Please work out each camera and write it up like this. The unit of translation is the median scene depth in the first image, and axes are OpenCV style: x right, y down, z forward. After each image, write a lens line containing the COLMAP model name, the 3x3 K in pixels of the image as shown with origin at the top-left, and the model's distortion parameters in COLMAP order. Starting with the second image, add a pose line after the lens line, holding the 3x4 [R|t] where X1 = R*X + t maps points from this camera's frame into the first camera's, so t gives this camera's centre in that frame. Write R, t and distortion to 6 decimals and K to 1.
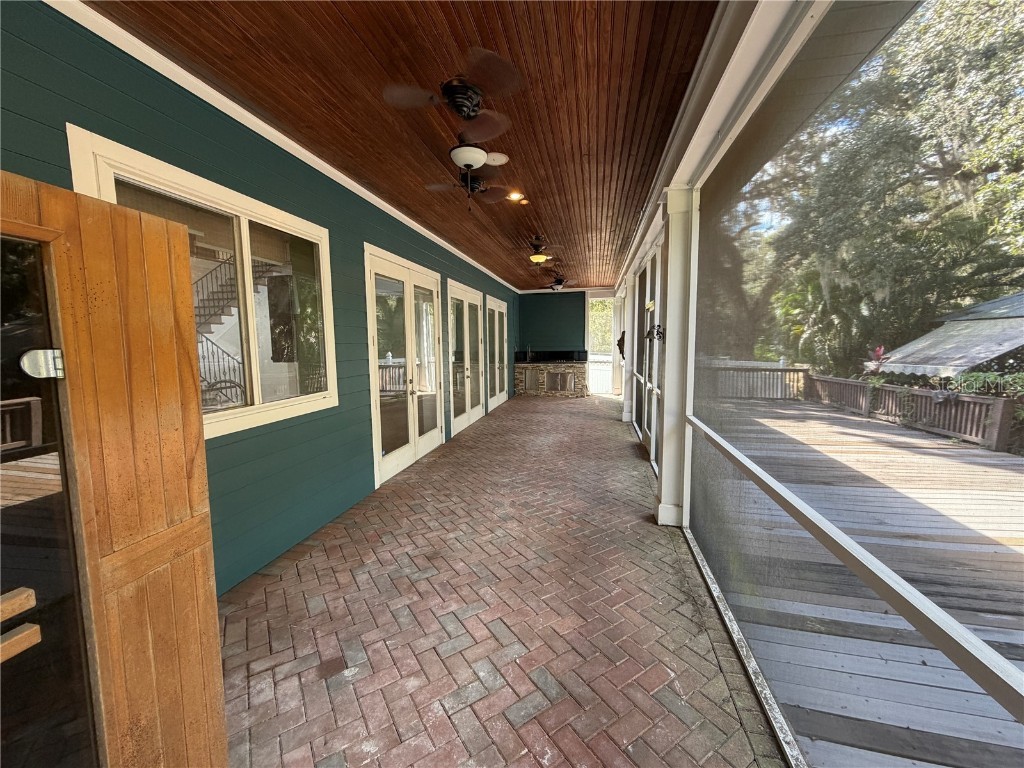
lens RADIAL K [[409.5, 0, 508.9], [0, 409.5, 381.5], [0, 0, 1]] dist [-0.000068, -0.000015]
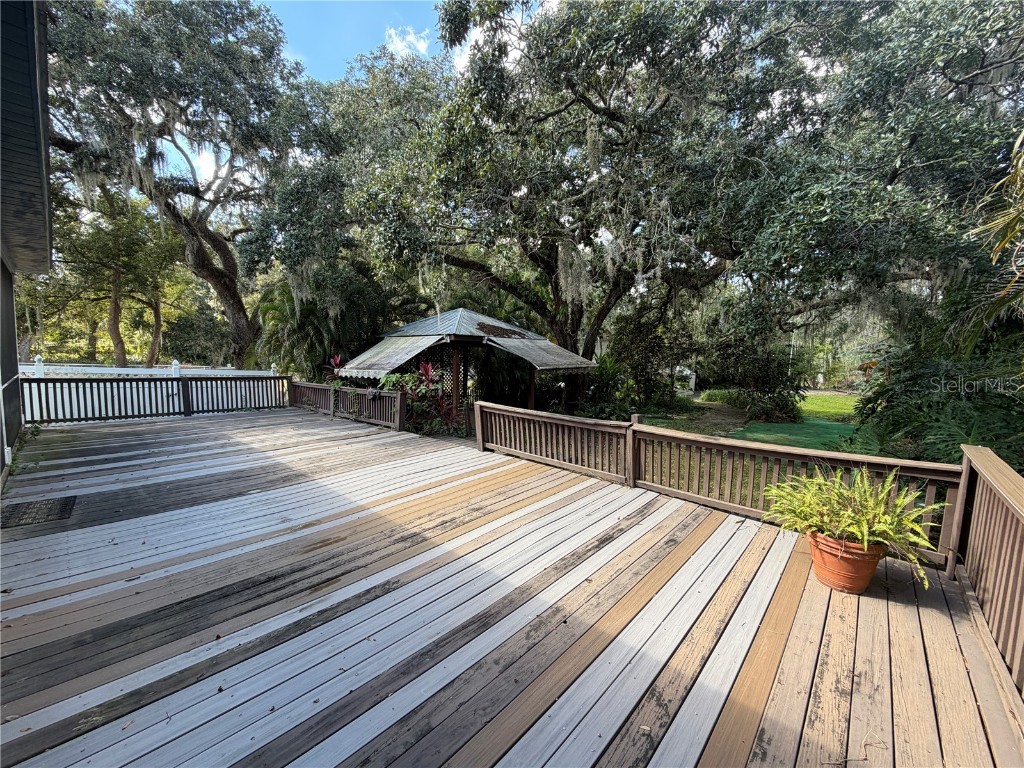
lens RADIAL K [[409.5, 0, 509.0], [0, 409.5, 392.2], [0, 0, 1]] dist [-0.000068, -0.000015]
pose [[0.499687, -0.062075, 0.863979, 0.160134], [0.060931, 0.997477, 0.036427, 0.010322], [-0.864060, 0.034441, 0.502208, -0.007602]]
